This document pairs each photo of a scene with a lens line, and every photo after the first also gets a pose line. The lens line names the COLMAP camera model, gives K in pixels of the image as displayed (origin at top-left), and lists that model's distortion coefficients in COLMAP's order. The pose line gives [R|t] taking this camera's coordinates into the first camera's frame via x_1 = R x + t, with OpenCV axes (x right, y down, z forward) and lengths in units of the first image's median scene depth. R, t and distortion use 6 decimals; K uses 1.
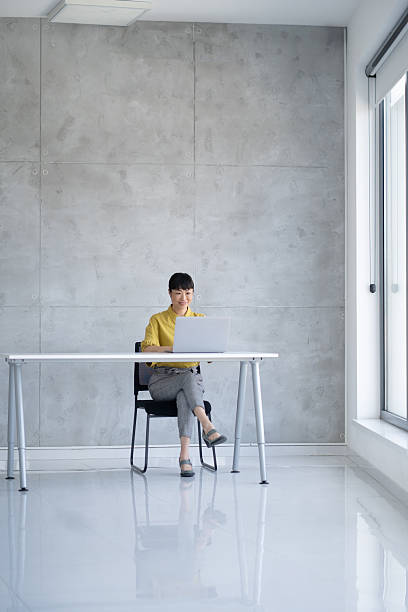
lens RADIAL K [[1440.5, 0, 204.0], [0, 1440.5, 306.0], [0, 0, 1]] dist [0.094086, -2.367770]
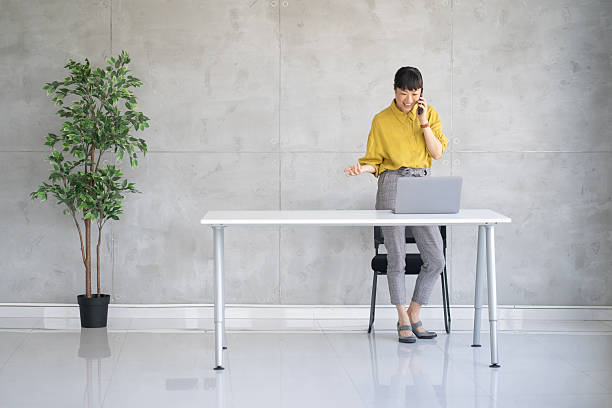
lens RADIAL K [[1440.5, 0, 306.0], [0, 1440.5, 204.0], [0, 0, 1]] dist [0.094086, -2.367770]
pose [[0.978353, 0.010089, -0.206697, 0.090734], [0.004595, 0.997505, 0.070439, -0.030804], [0.206892, -0.069864, 0.975866, 0.108766]]
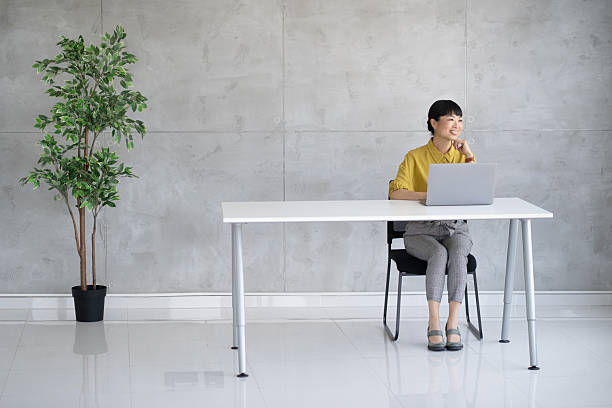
lens RADIAL K [[1440.5, 0, 306.0], [0, 1440.5, 204.0], [0, 0, 1]] dist [0.094086, -2.367770]
pose [[0.987749, 0.010447, -0.155699, 0.033489], [0.007507, 0.993420, 0.114280, -0.054488], [0.155868, -0.114049, 0.981172, 0.151431]]
